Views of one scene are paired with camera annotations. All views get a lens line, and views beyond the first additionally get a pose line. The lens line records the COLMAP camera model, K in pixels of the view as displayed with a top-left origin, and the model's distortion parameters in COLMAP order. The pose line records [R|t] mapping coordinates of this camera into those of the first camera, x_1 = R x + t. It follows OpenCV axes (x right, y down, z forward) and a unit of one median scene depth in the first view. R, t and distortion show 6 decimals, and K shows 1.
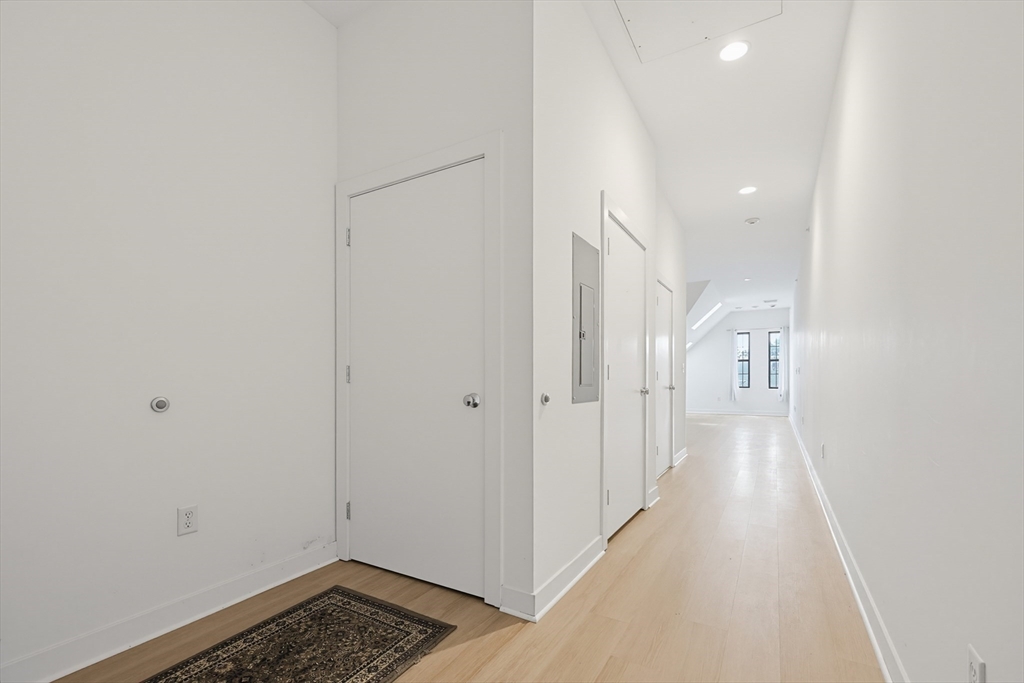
lens RADIAL K [[445.9, 0, 528.0], [0, 445.9, 373.1], [0, 0, 1]] dist [0.005092, -0.001348]
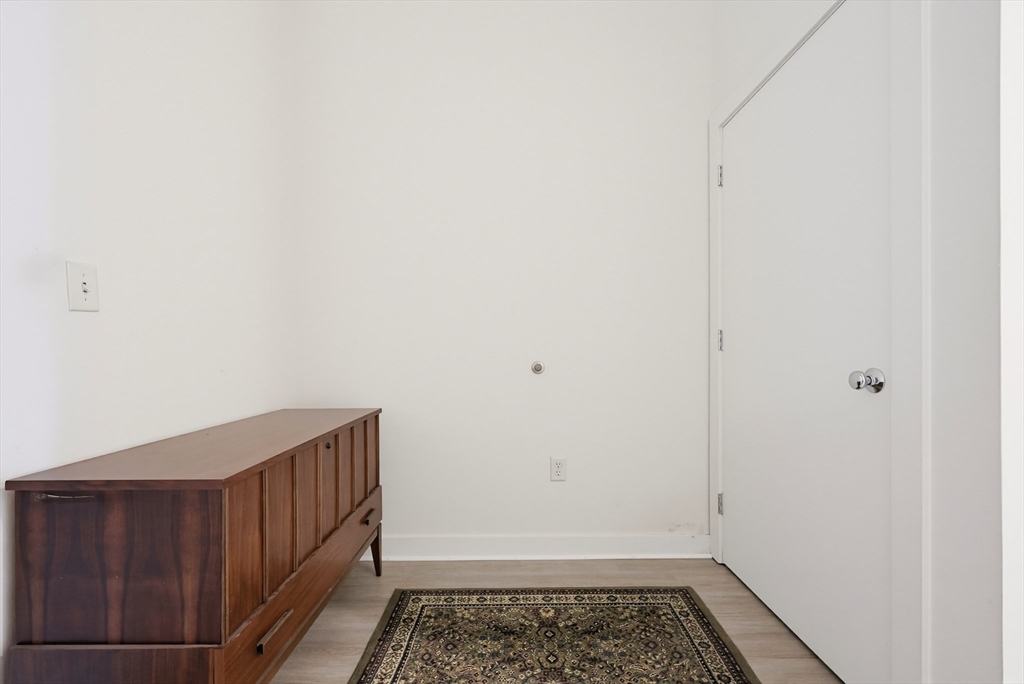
lens RADIAL K [[445.9, 0, 510.3], [0, 445.9, 346.1], [0, 0, 1]] dist [0.005092, -0.001348]
pose [[0.464202, -0.008729, -0.885686, 0.191960], [0.020977, 0.999779, 0.001141, 0.006113], [0.885481, -0.019108, 0.464283, 0.334783]]
